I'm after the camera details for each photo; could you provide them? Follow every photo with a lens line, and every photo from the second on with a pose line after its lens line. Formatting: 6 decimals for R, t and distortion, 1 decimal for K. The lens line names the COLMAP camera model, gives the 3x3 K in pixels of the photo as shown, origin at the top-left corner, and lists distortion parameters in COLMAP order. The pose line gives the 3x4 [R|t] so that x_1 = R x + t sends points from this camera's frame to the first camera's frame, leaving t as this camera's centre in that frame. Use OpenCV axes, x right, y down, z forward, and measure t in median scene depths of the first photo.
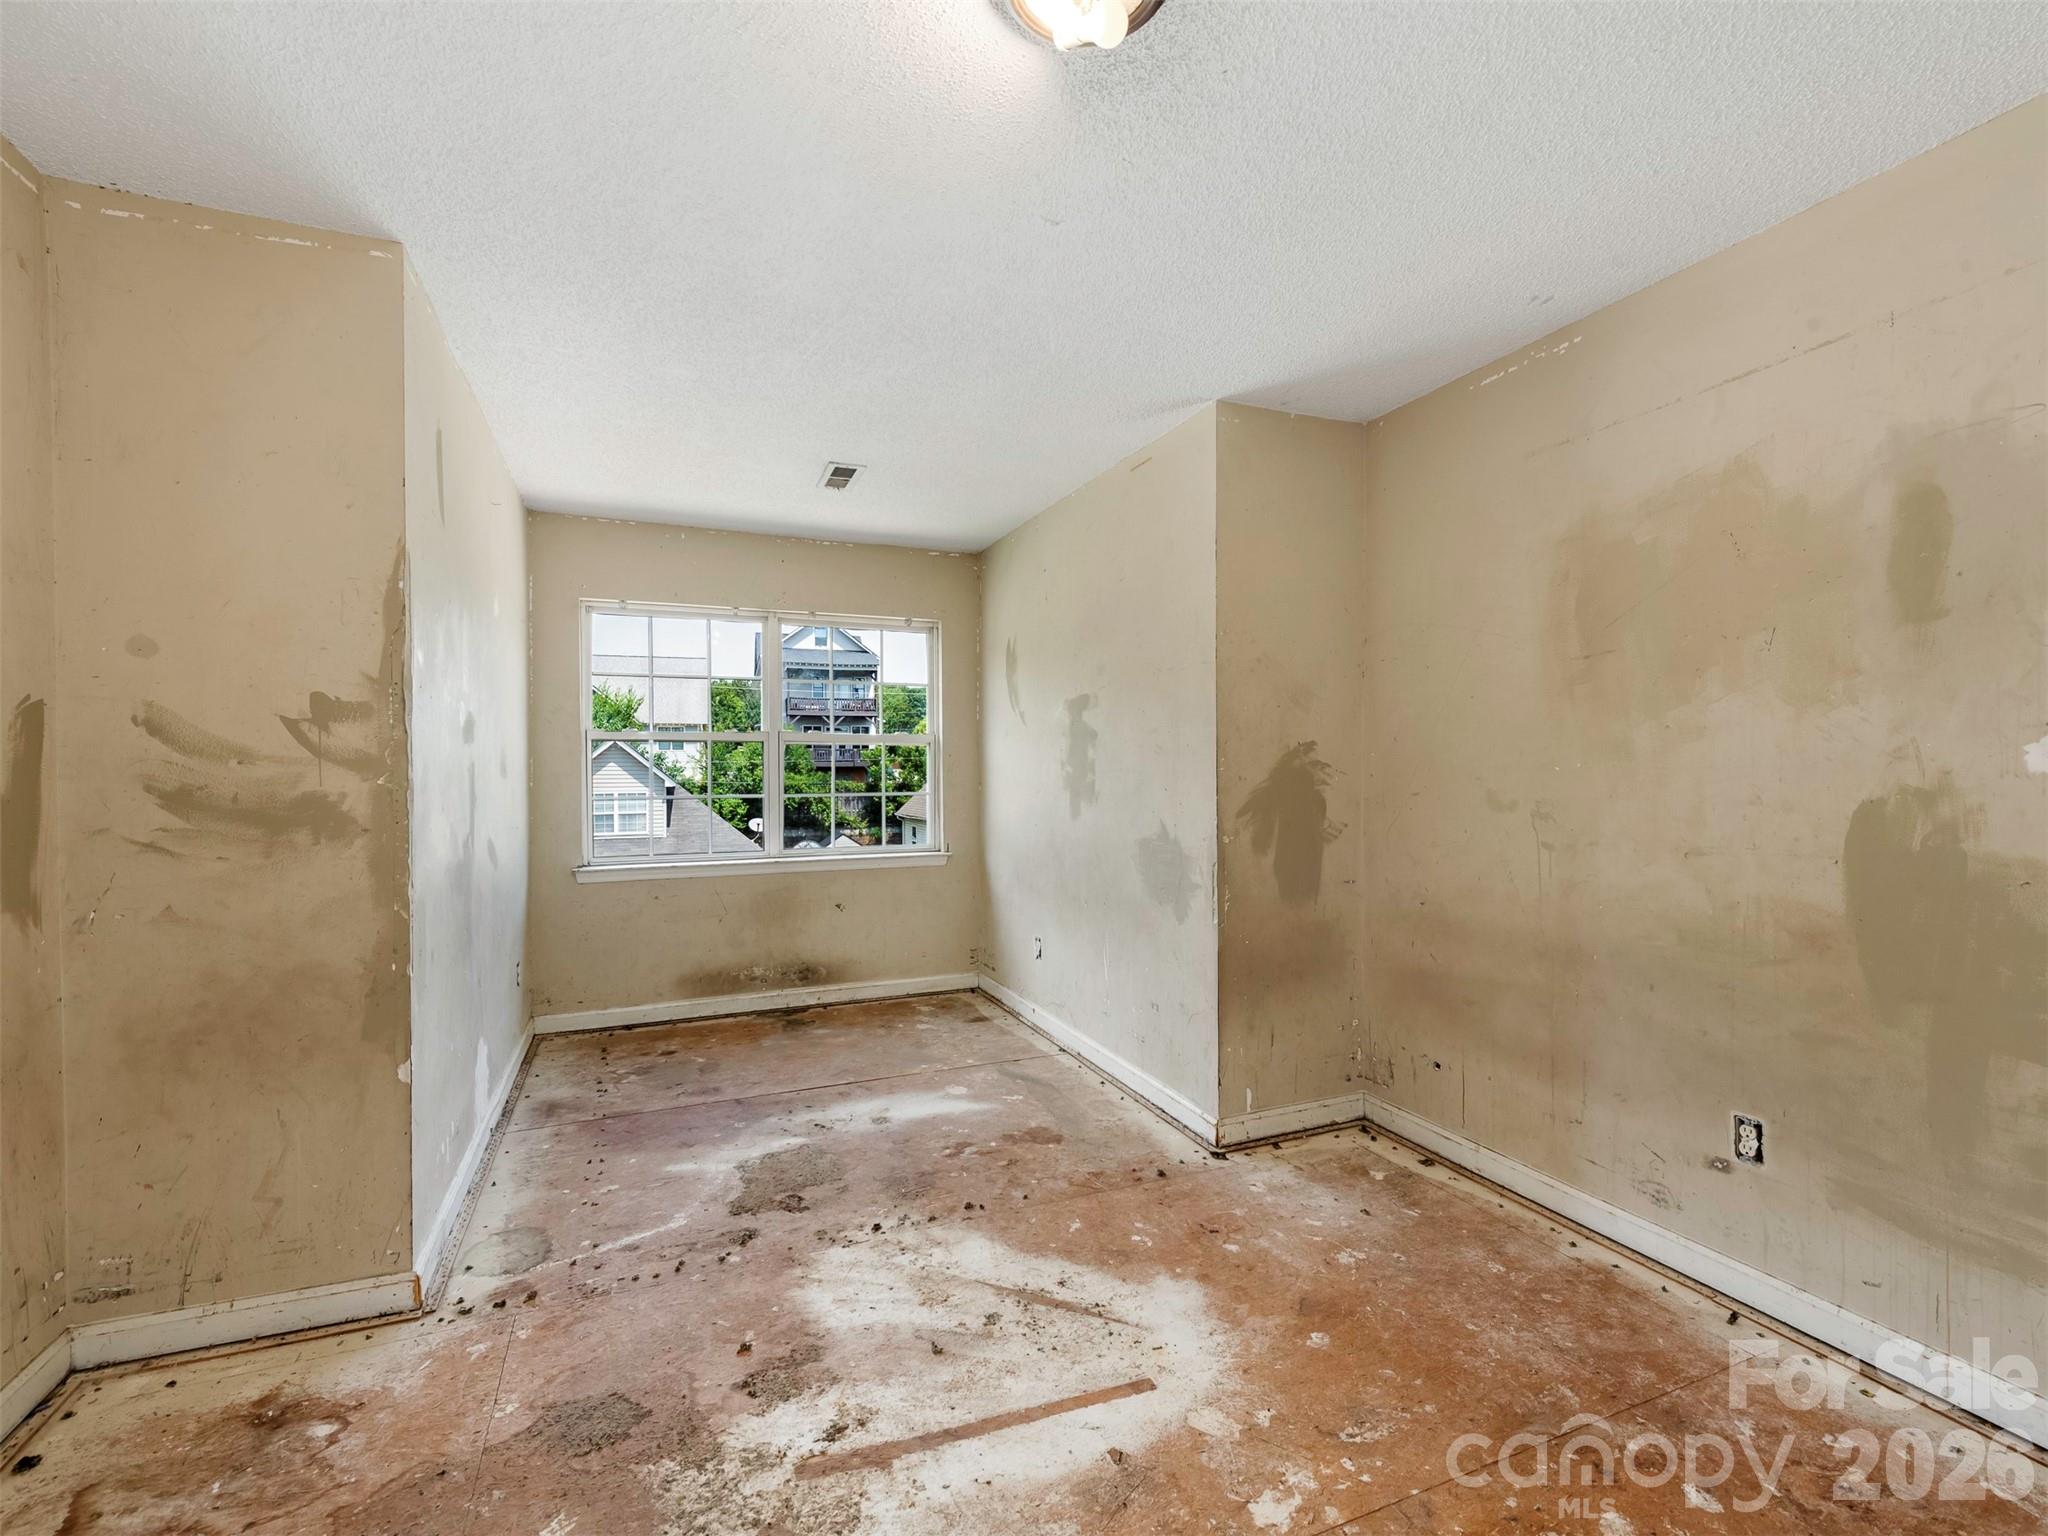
lens RADIAL K [[912.4, 0, 1027.3], [0, 912.4, 771.7], [0, 0, 1]] dist [0.009338, -0.003724]
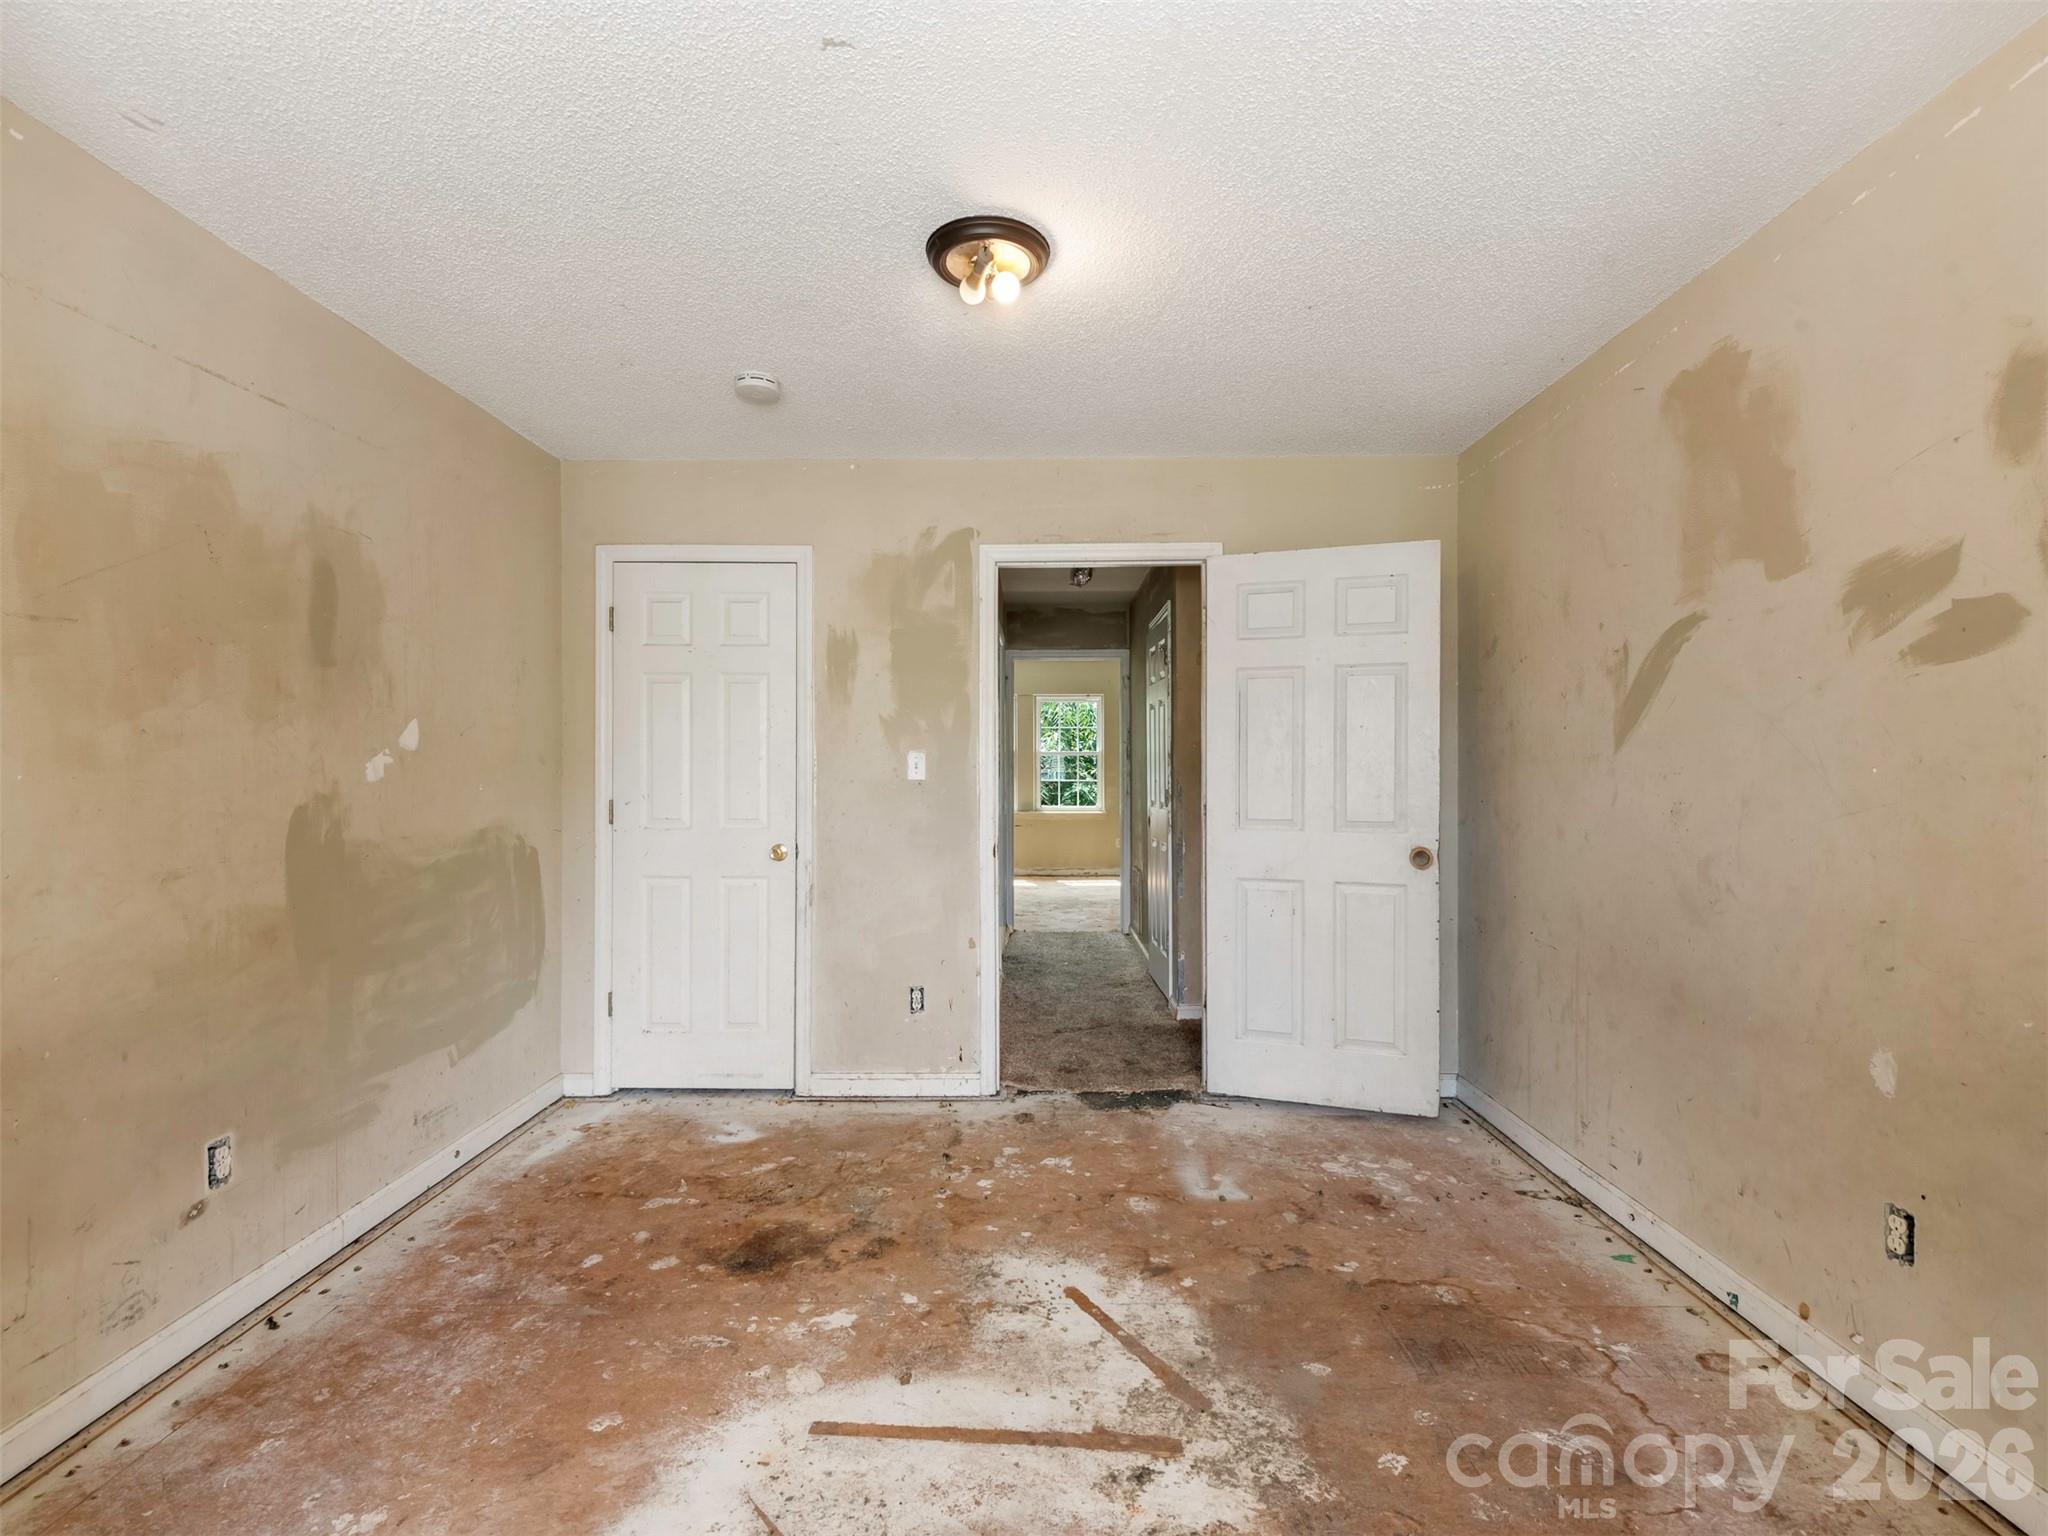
lens RADIAL K [[946.8, 0, 1040.9], [0, 946.8, 774.2], [0, 0, 1]] dist [0.008070, -0.004511]
pose [[-0.924562, 0.005226, 0.380997, -0.414918], [0.008407, 0.999942, 0.006685, -0.009582], [-0.380940, 0.009384, -0.924552, 1.637336]]
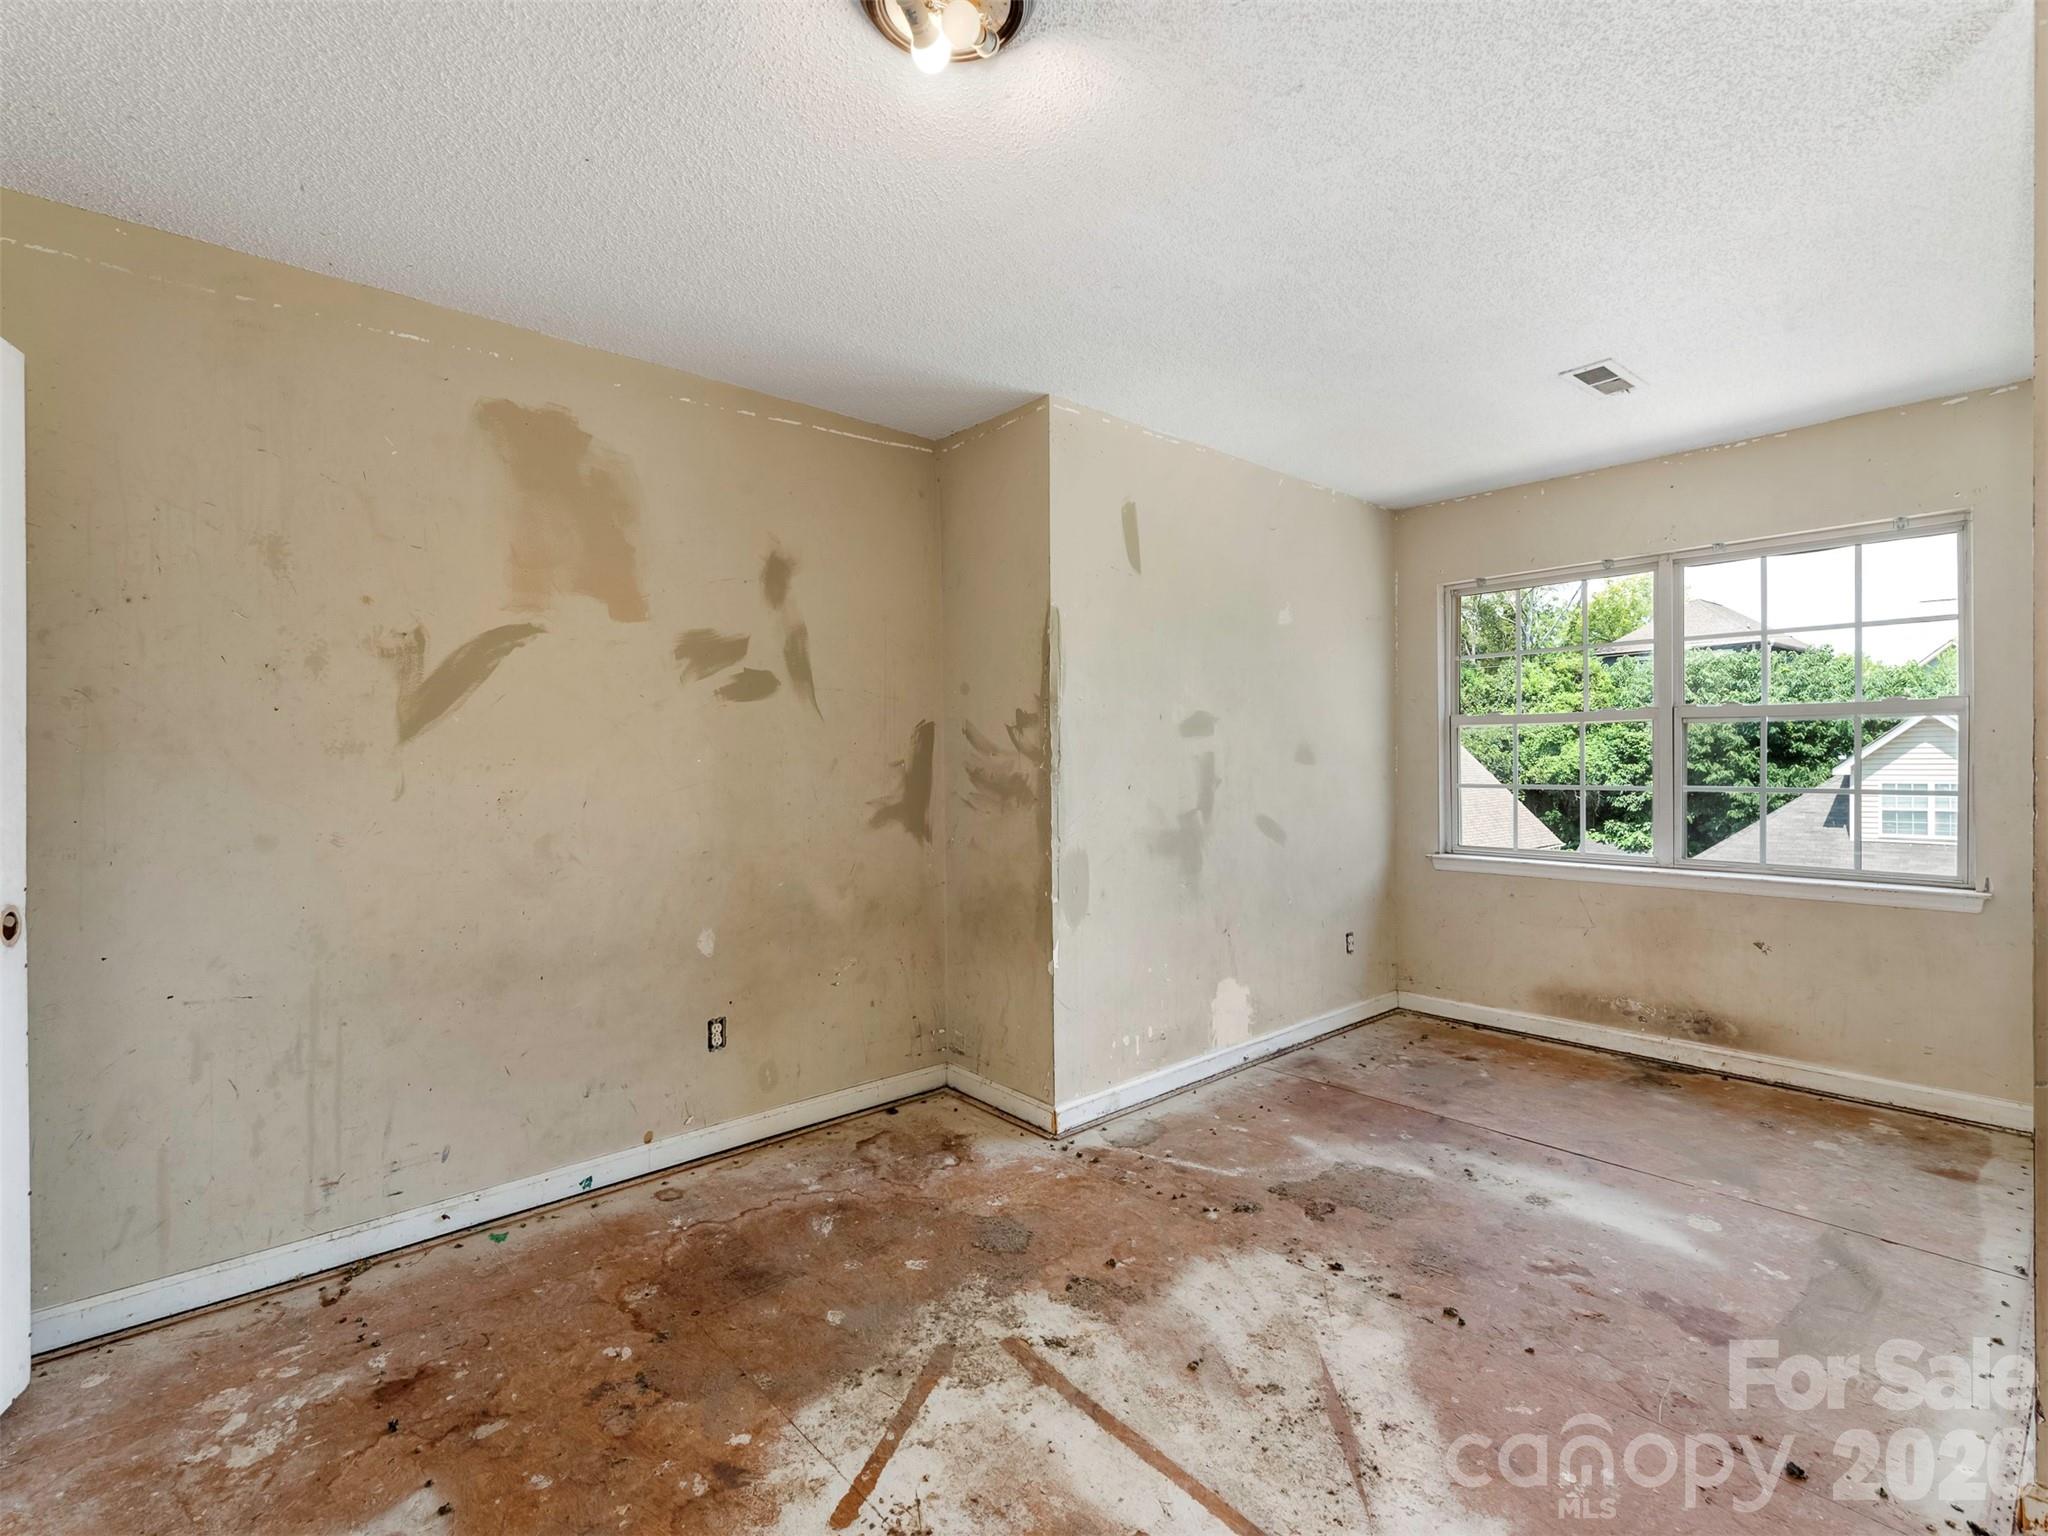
lens RADIAL K [[946.8, 0, 1008.6], [0, 946.8, 764.0], [0, 0, 1]] dist [0.008070, -0.004511]
pose [[0.321310, 0.008044, -0.946940, 0.744580], [0.001224, 0.999960, 0.008910, -0.007480], [0.946973, -0.004022, 0.321287, 0.479170]]
